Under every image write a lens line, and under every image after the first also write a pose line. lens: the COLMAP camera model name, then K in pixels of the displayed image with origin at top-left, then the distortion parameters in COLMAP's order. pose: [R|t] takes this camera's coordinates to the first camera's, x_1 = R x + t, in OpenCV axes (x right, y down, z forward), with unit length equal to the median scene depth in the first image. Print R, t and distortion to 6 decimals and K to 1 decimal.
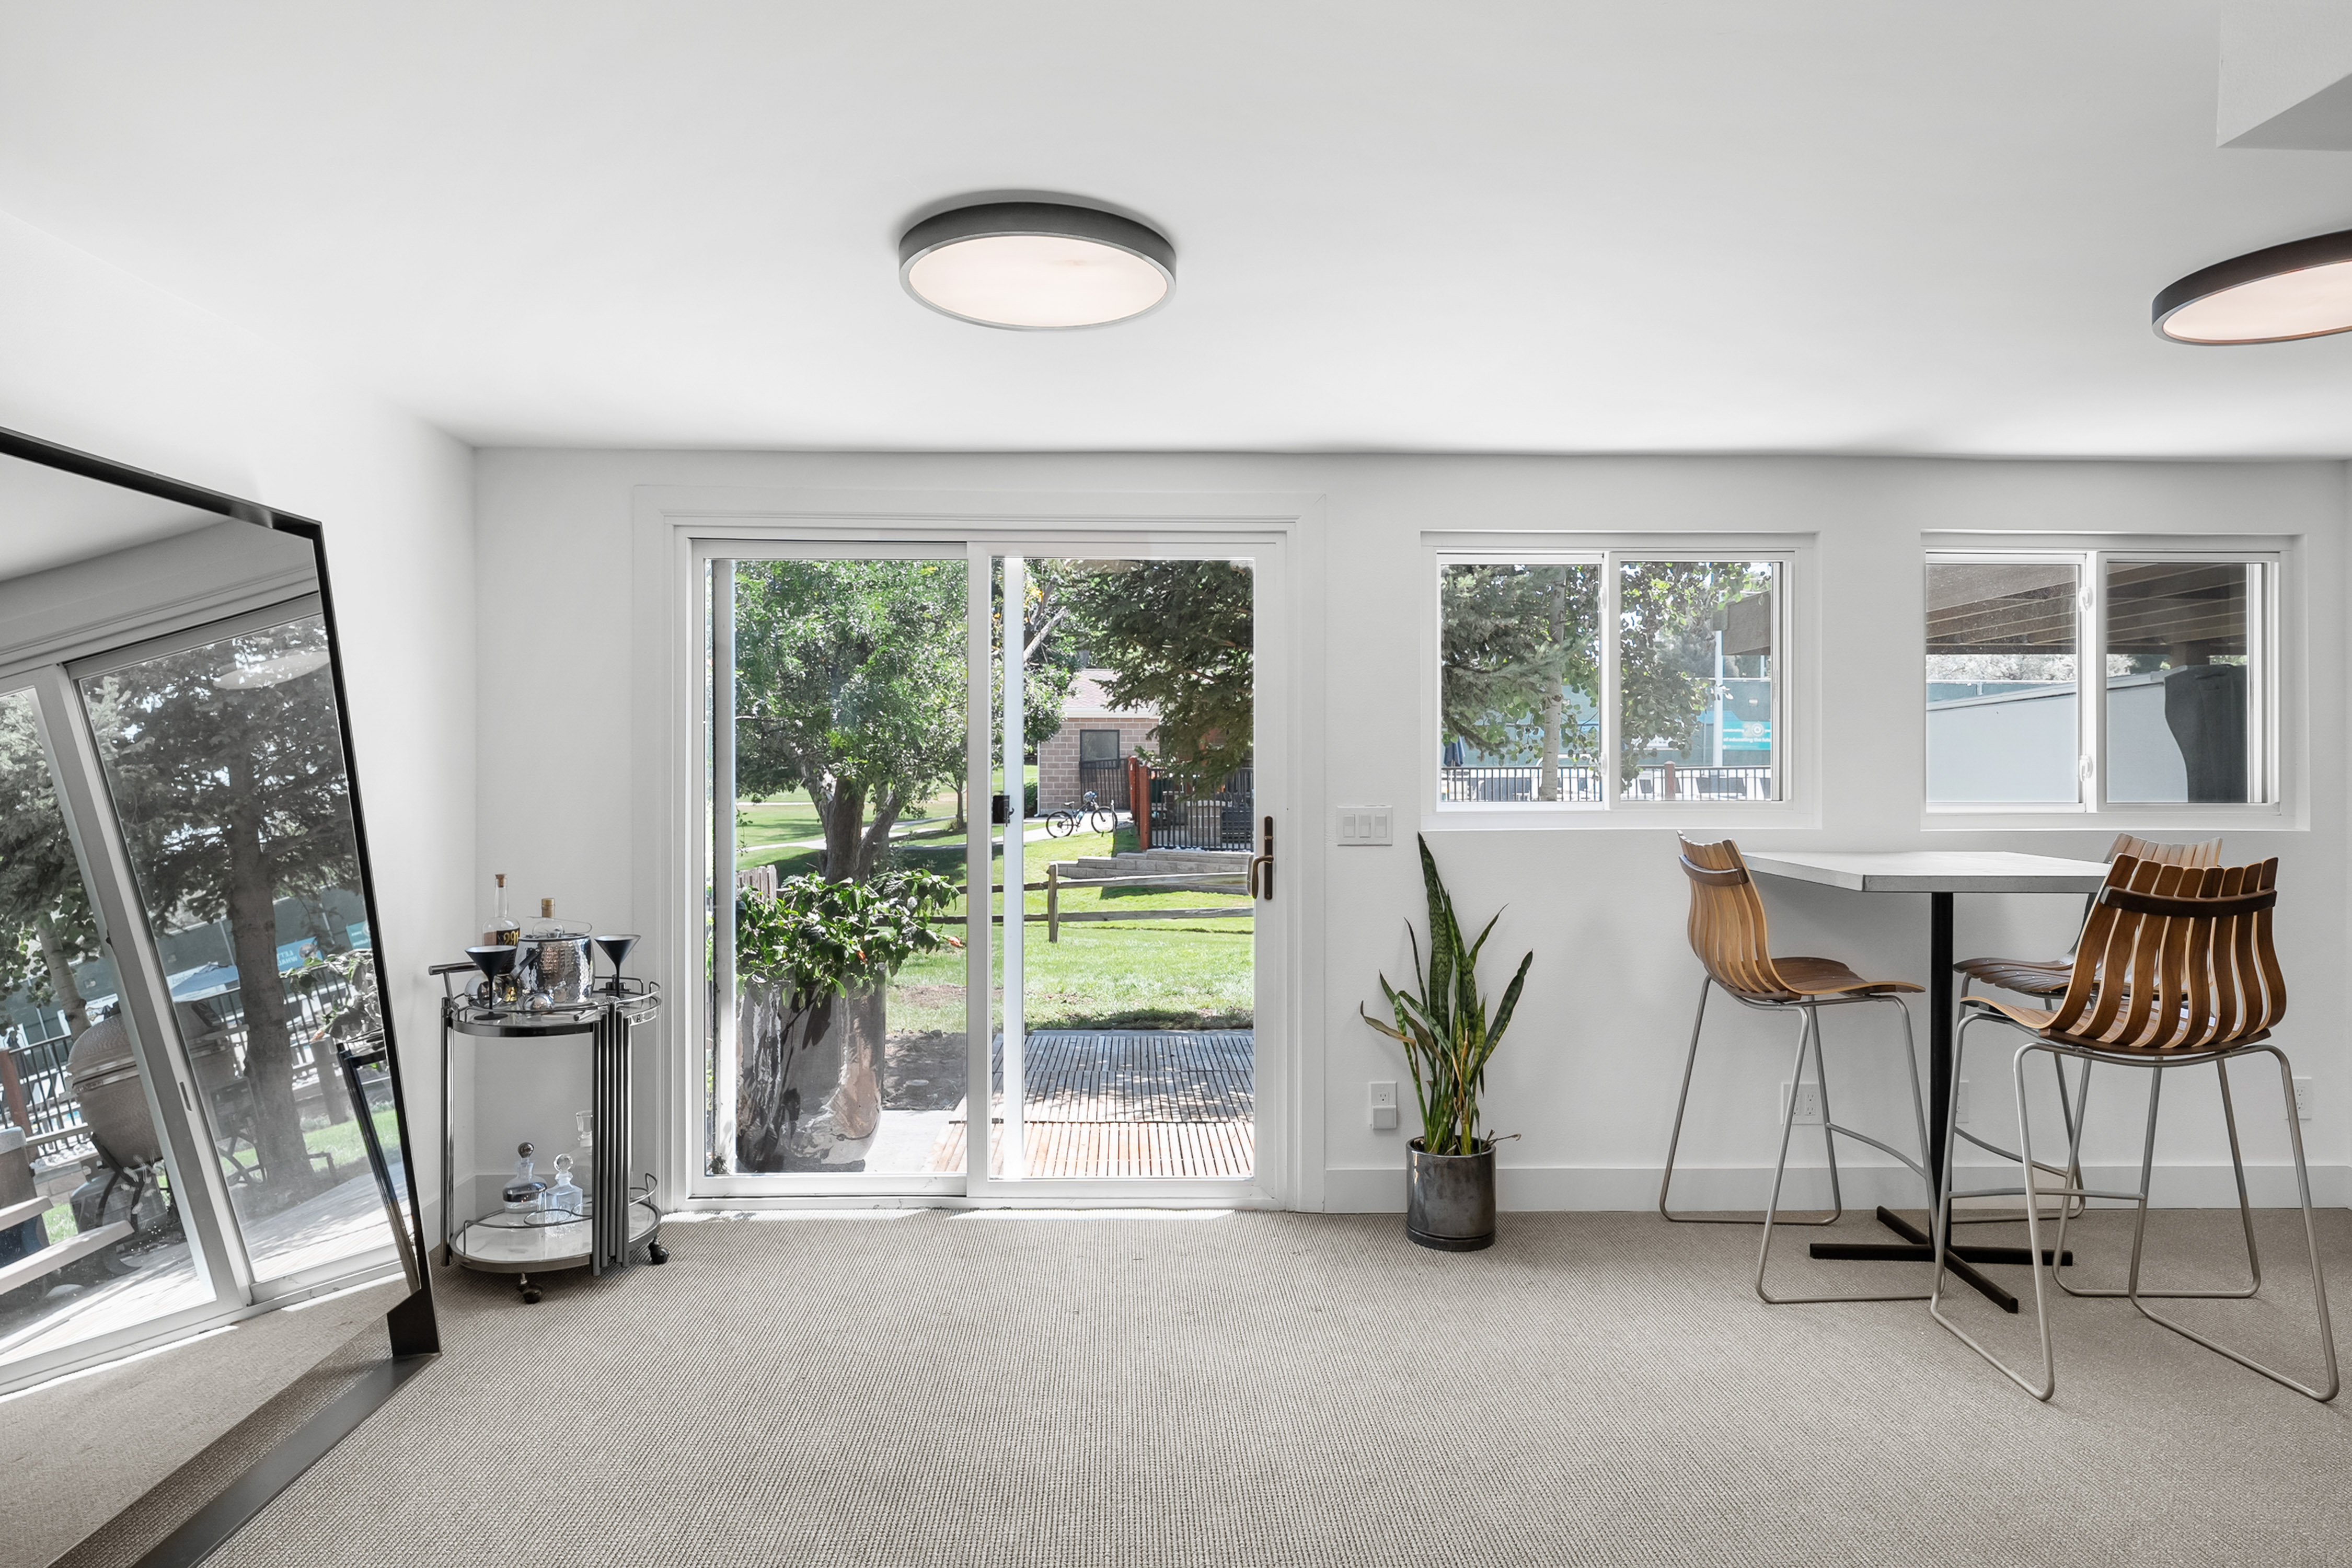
lens RADIAL K [[1331.8, 0, 1175.5], [0, 1331.8, 761.9], [0, 0, 1]] dist [-0.000961, 0.000152]
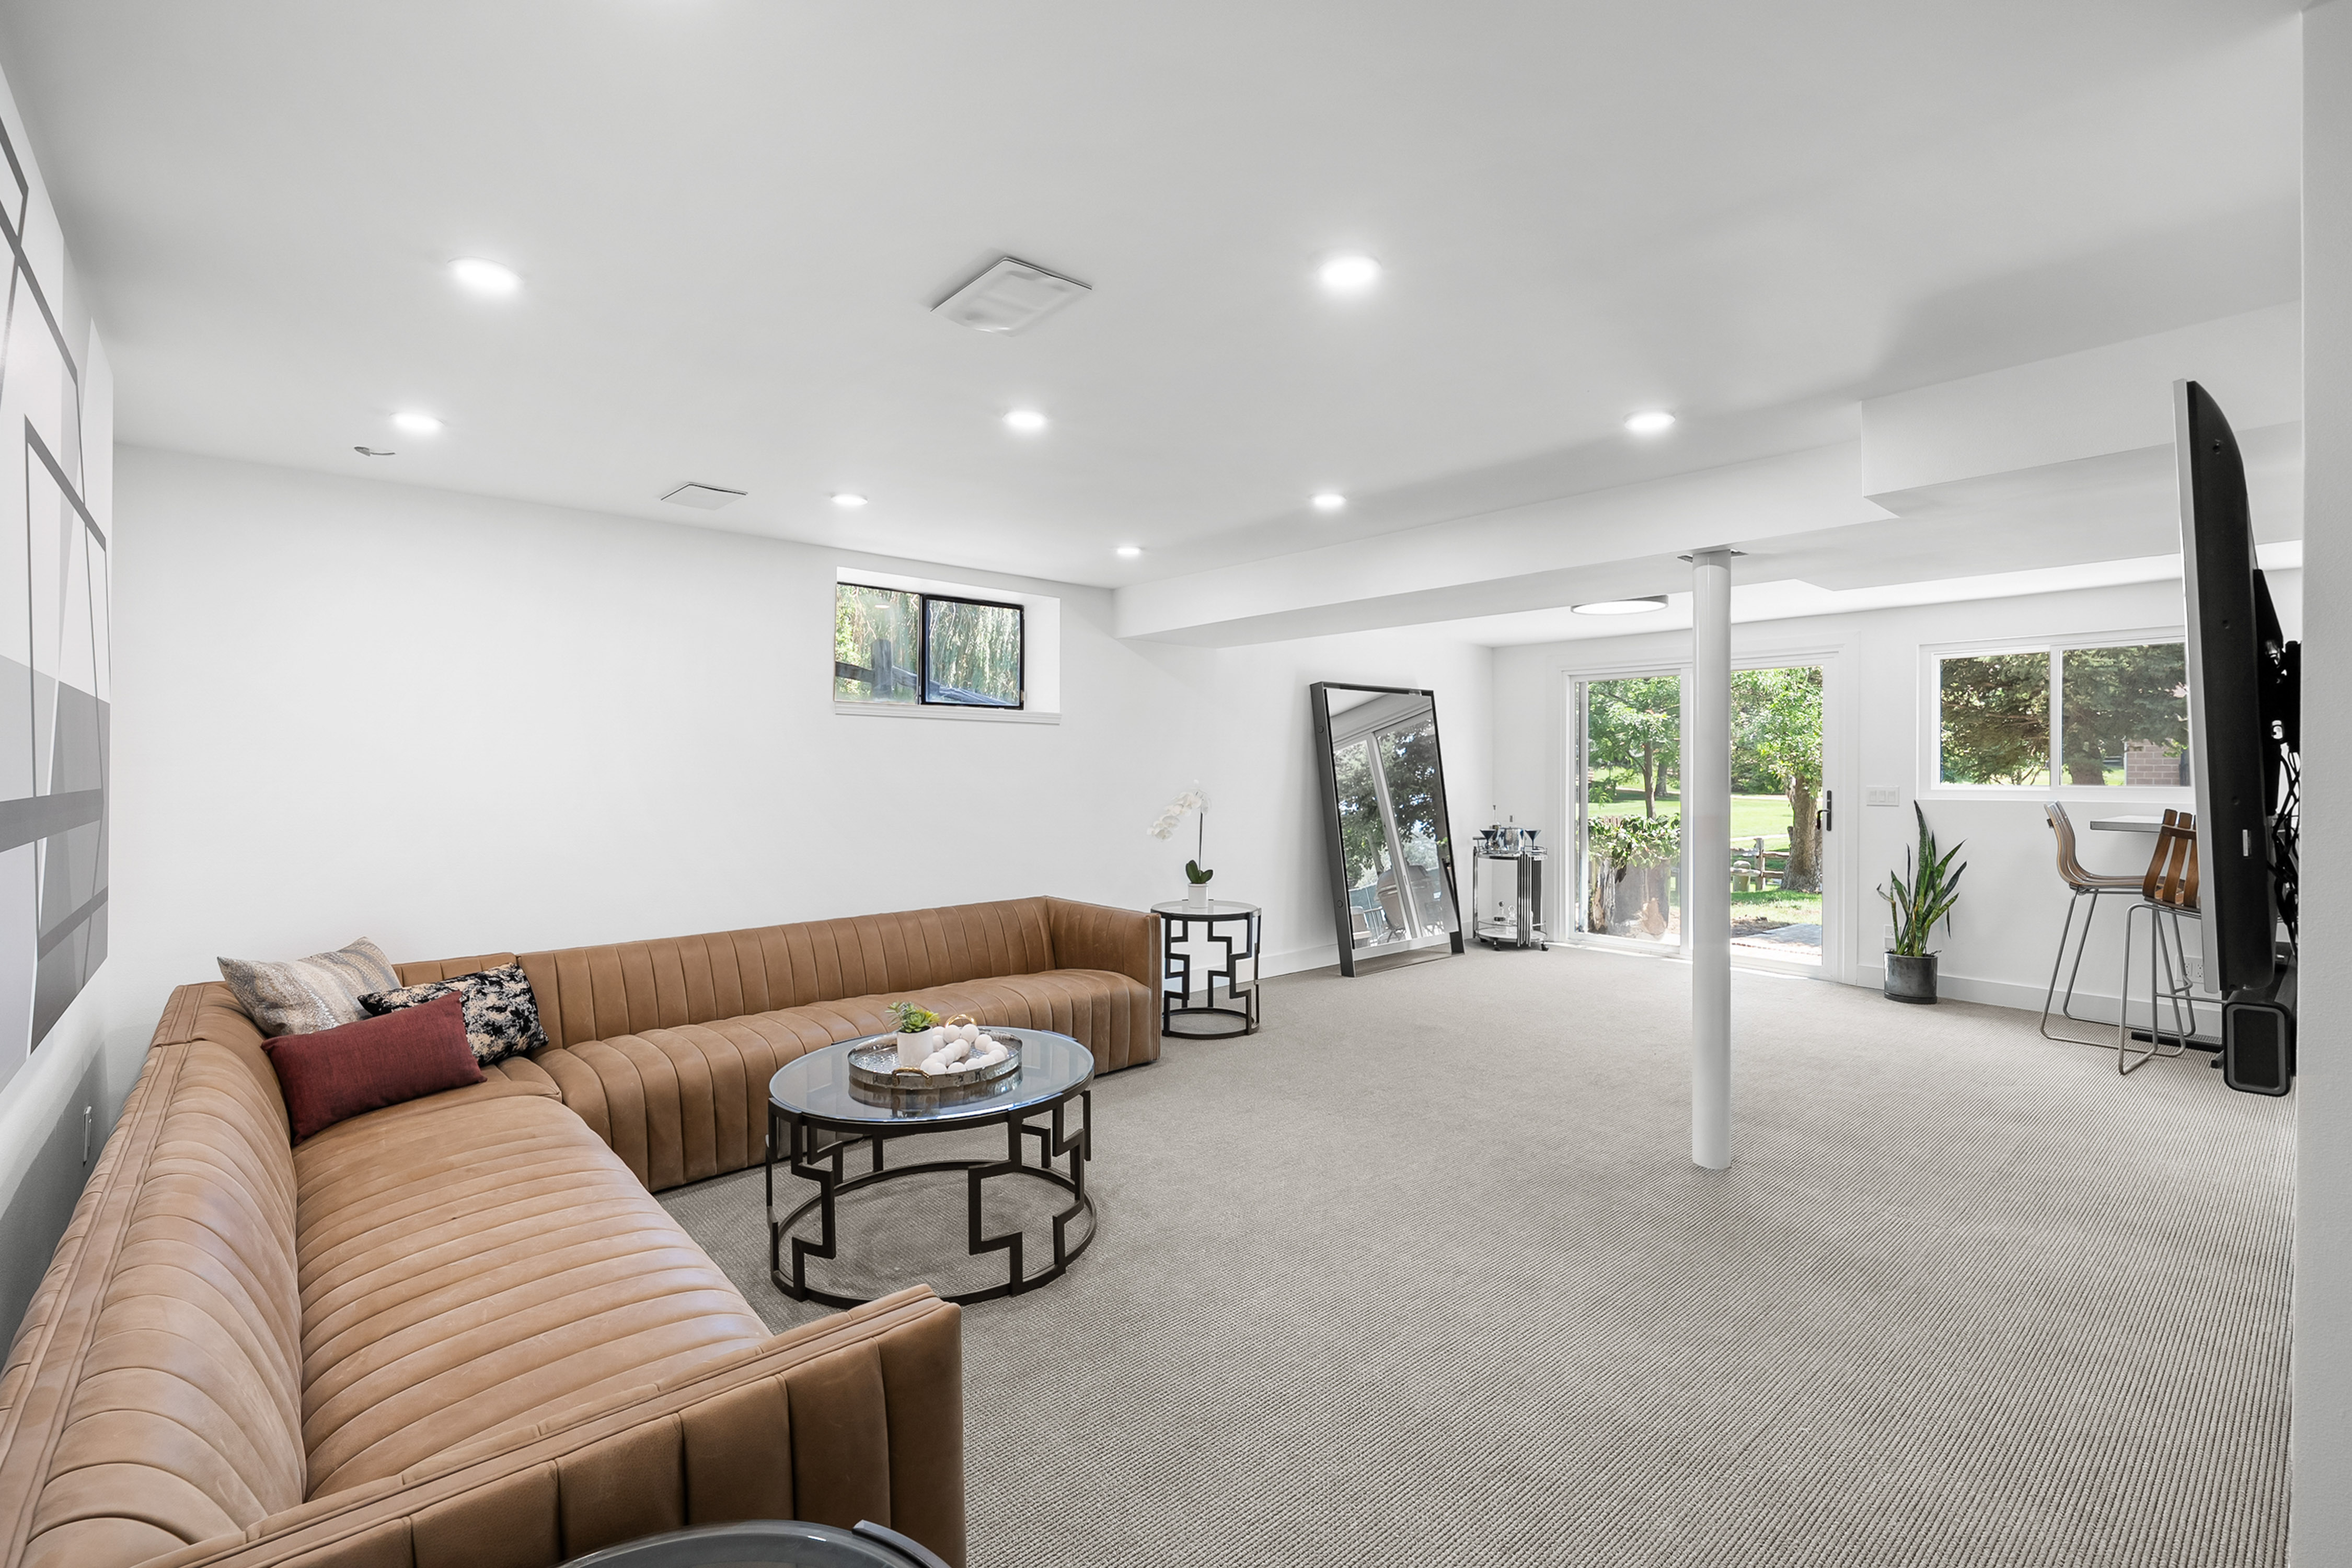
lens RADIAL K [[1047.1, 0, 1176.0], [0, 1047.1, 784.0], [0, 0, 1]] dist [-0.000486, -0.000118]
pose [[0.629377, 0.012479, -0.777000, 0.714349], [0.000336, 0.999867, 0.016331, 0.003868], [0.777100, -0.010539, 0.629289, -0.826540]]
